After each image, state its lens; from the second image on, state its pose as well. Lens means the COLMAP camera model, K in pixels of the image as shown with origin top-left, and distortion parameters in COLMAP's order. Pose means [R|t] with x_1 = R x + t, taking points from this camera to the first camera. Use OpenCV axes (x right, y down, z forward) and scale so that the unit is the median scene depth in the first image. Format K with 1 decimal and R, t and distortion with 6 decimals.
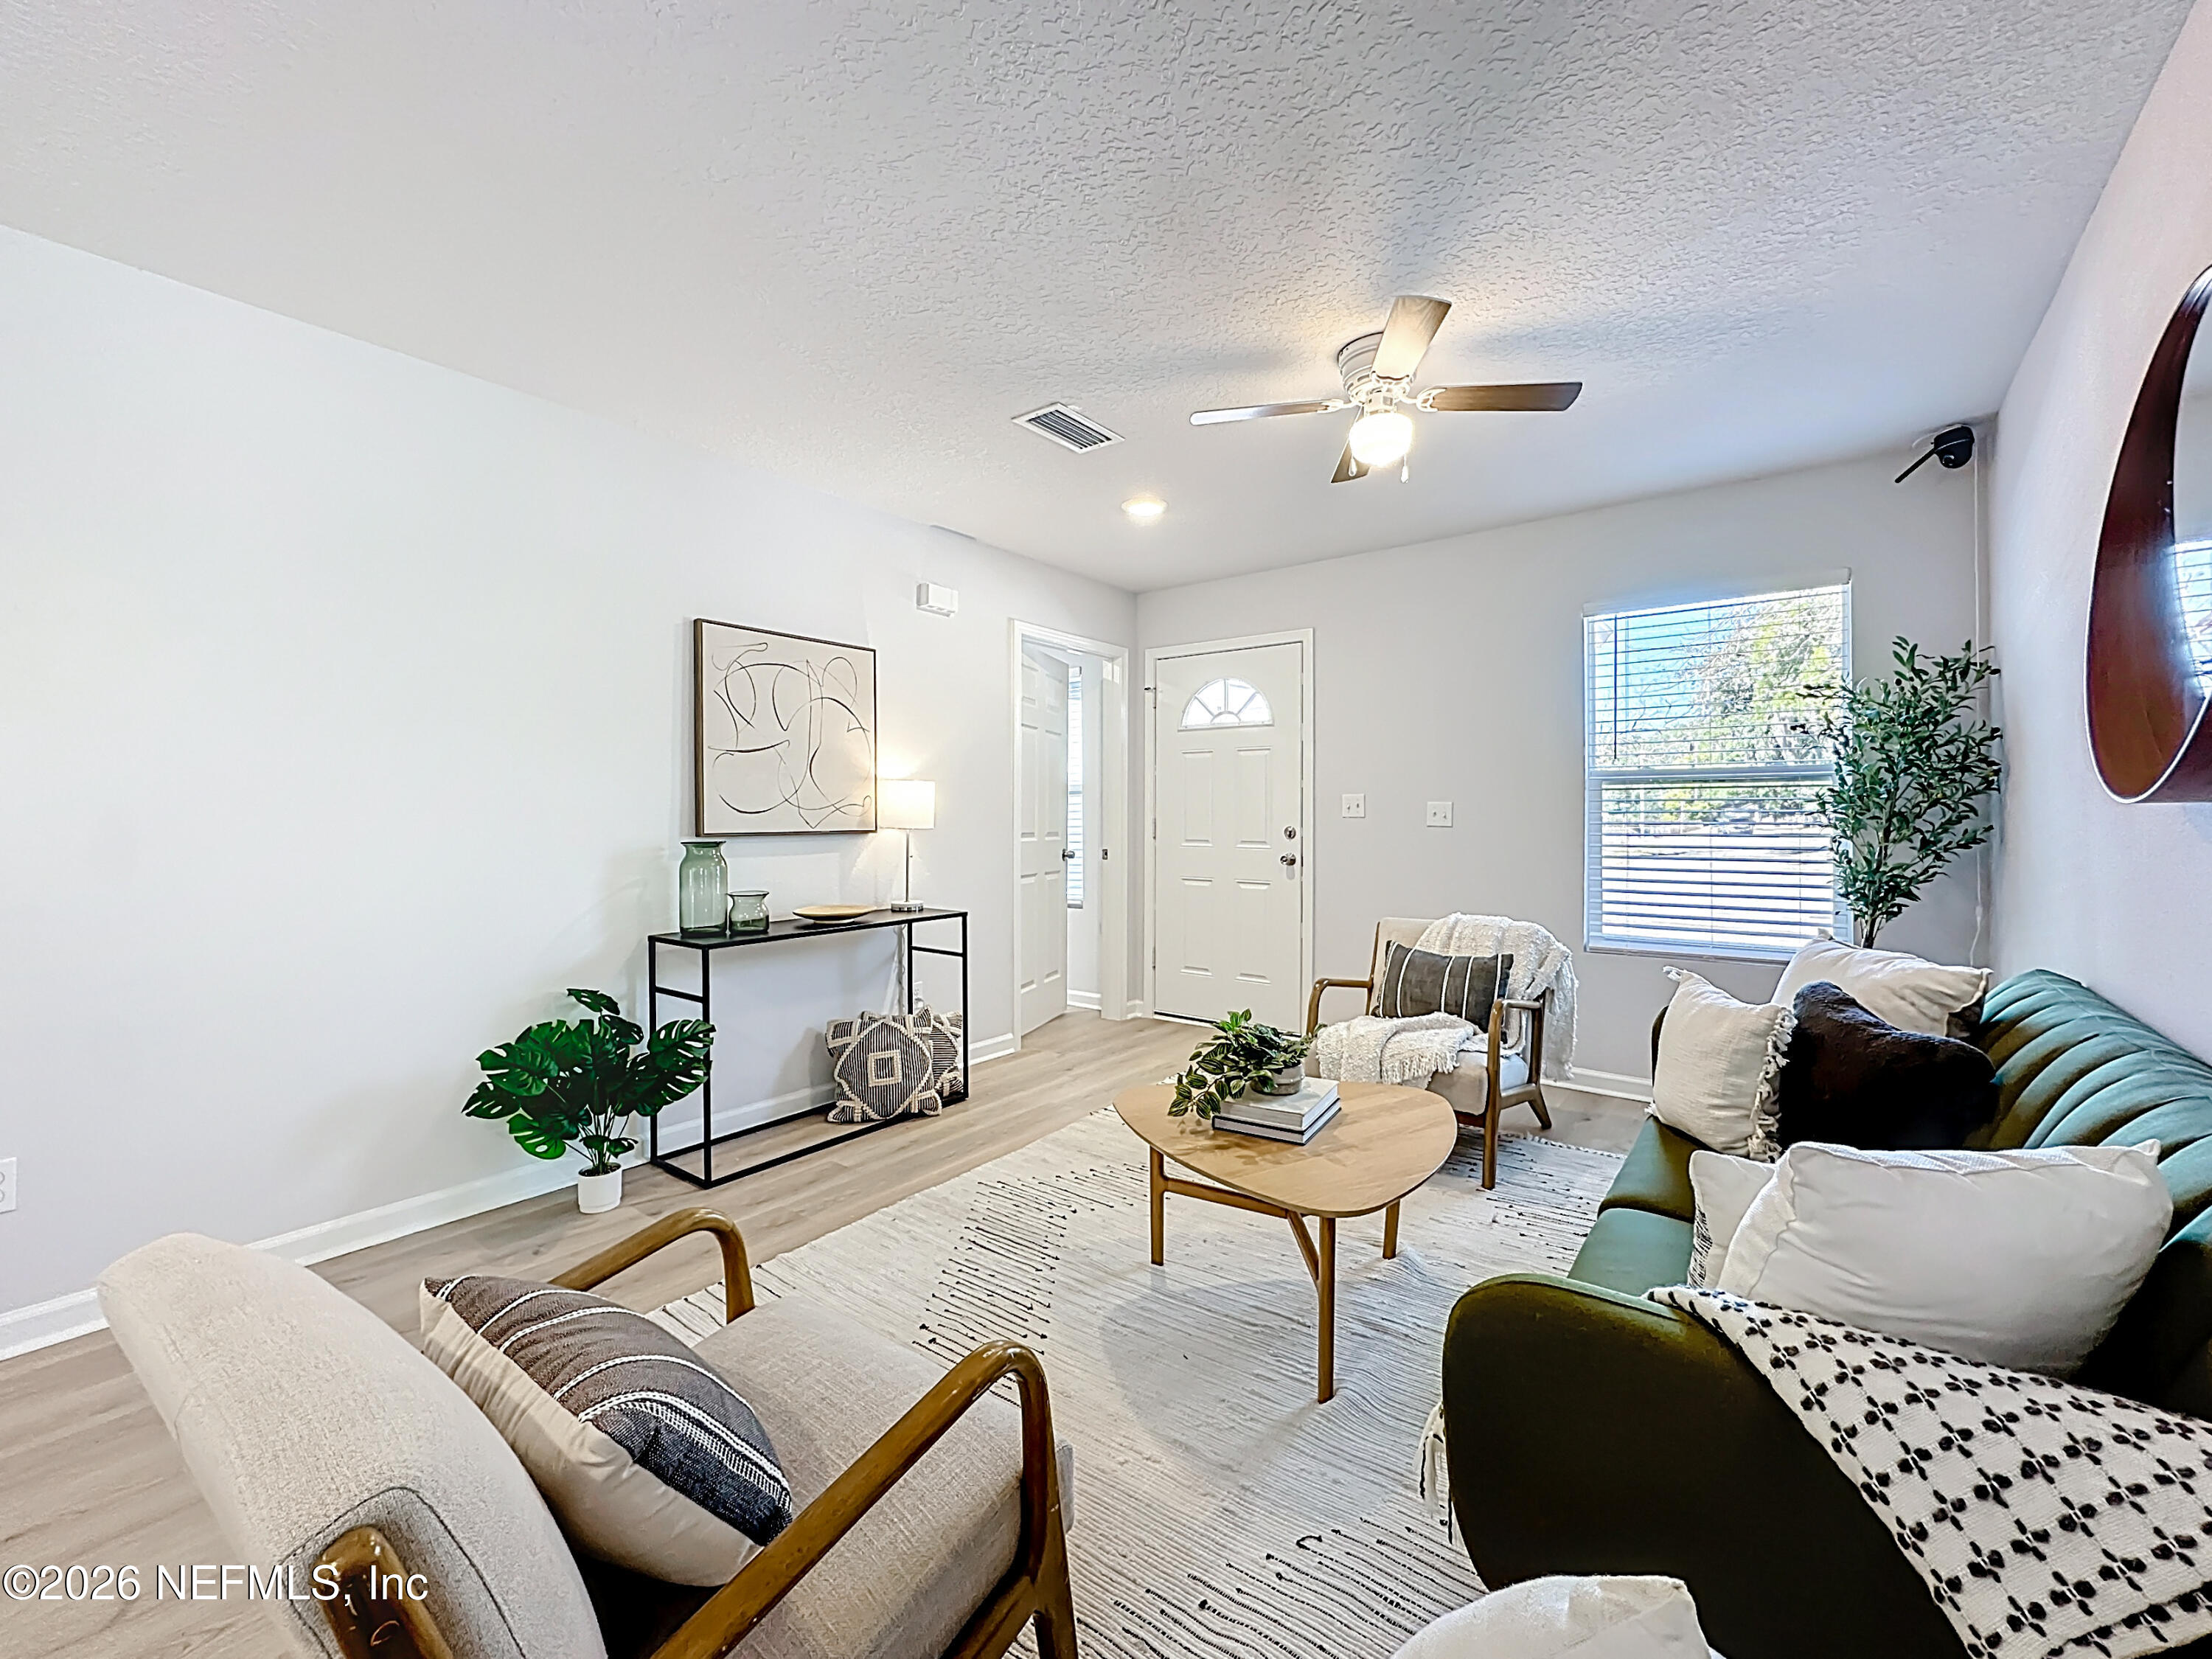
lens RADIAL K [[903.1, 0, 1107.1], [0, 903.1, 813.3], [0, 0, 1]] dist [-0.002749, -0.000673]
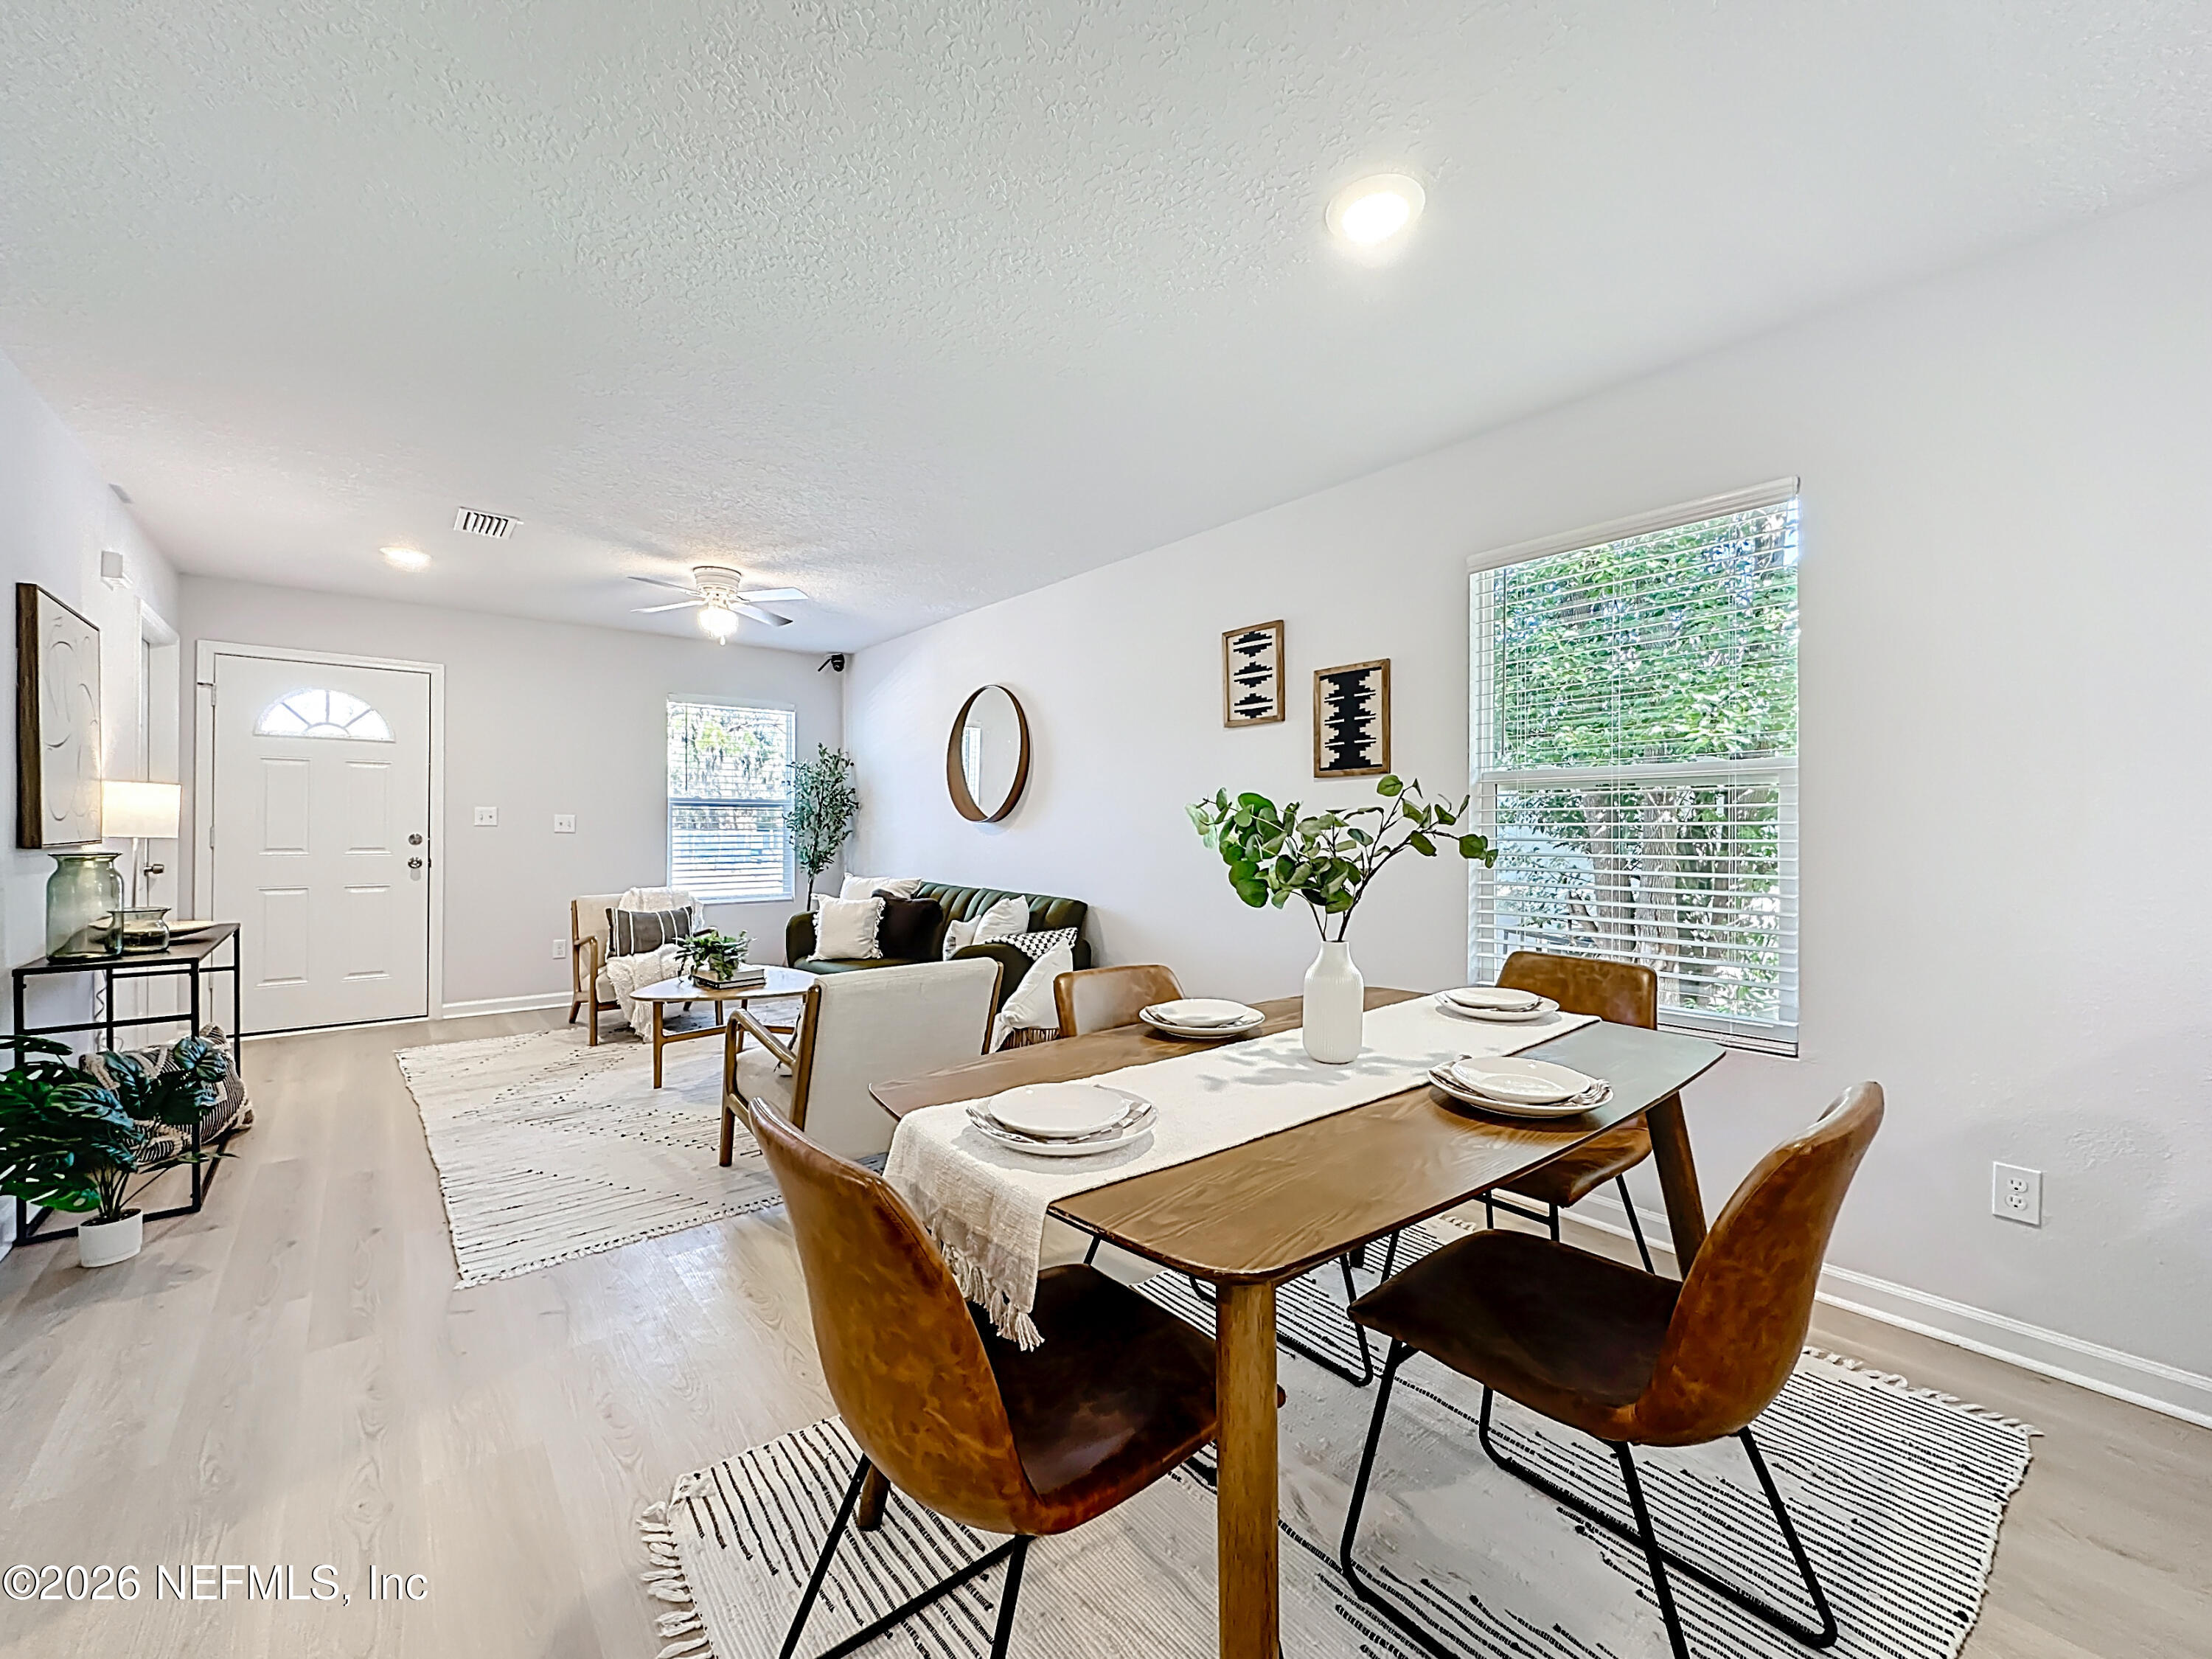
lens RADIAL K [[889.0, 0, 1103.7], [0, 889.0, 824.7], [0, 0, 1]] dist [-0.004128, -0.000037]
pose [[0.220039, 0.002571, 0.975488, -0.951366], [-0.005683, 0.999983, -0.001354, -0.000118], [-0.975474, -0.005246, 0.220050, -0.123181]]
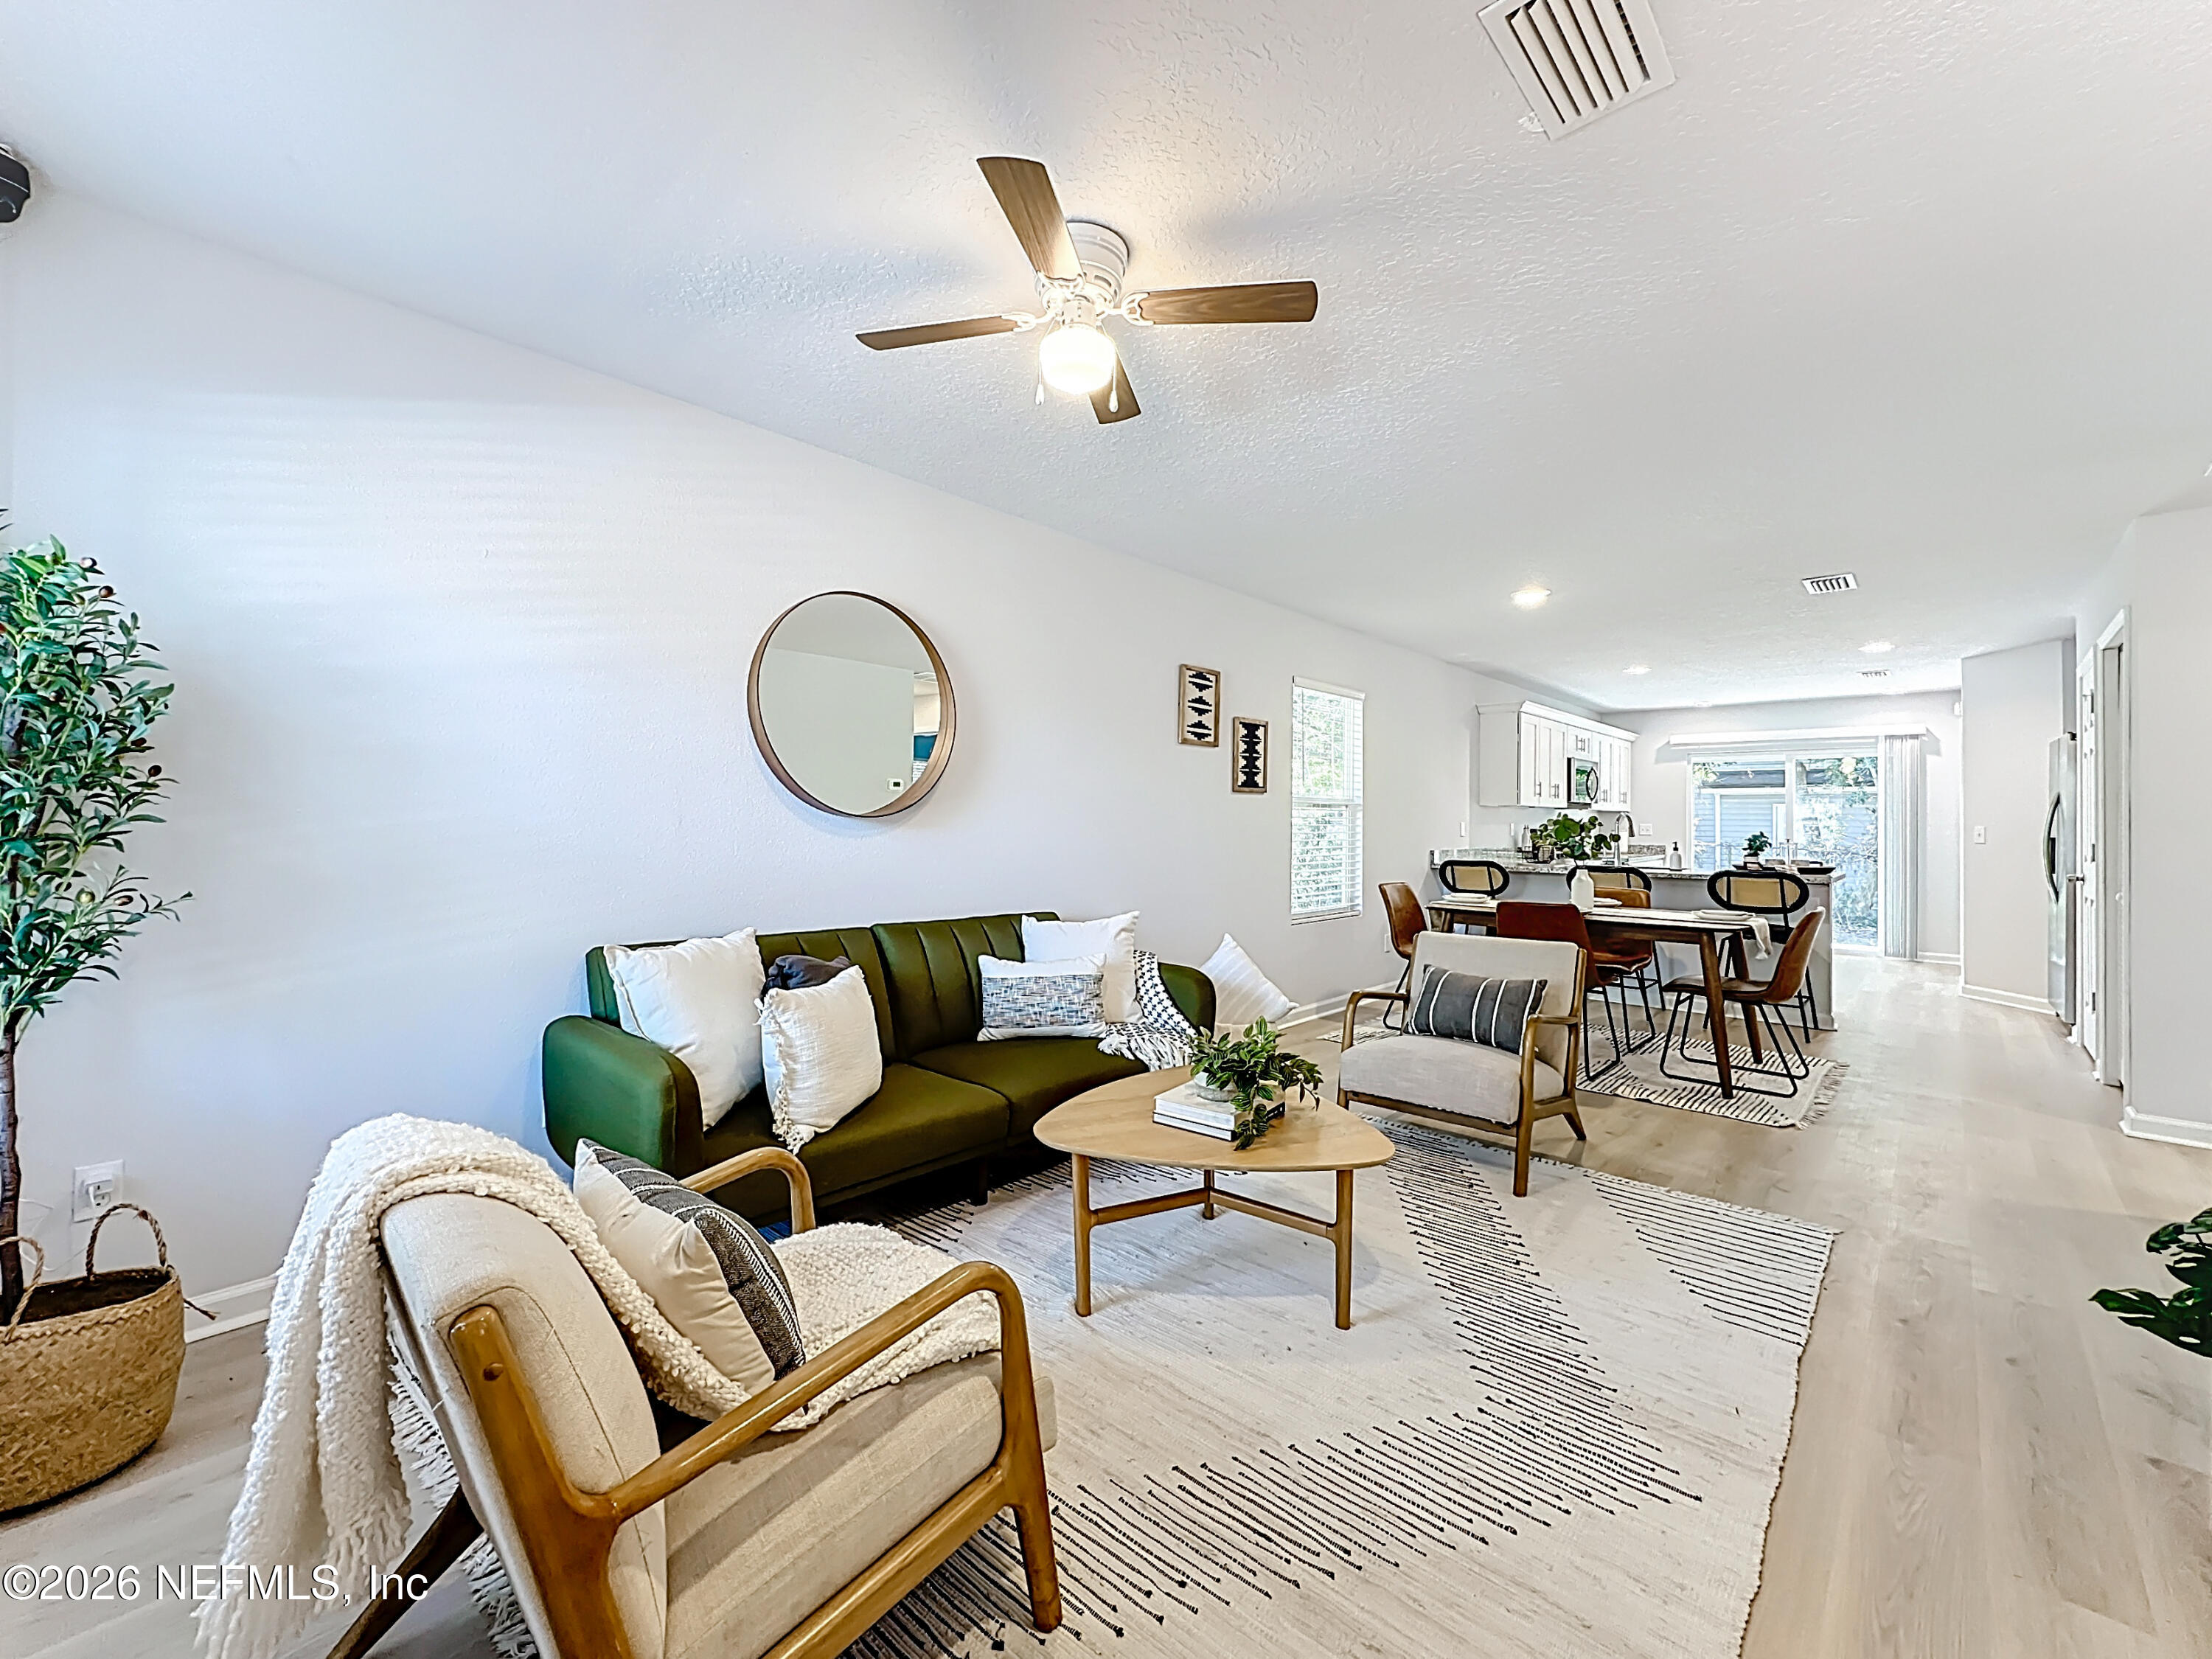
lens RADIAL K [[903.1, 0, 1107.1], [0, 903.1, 813.3], [0, 0, 1]] dist [-0.002749, -0.000673]
pose [[-0.995700, -0.011085, 0.091967, 0.145764], [-0.012191, 0.999860, -0.011469, -0.001818], [-0.091827, -0.012541, -0.995696, 1.322333]]
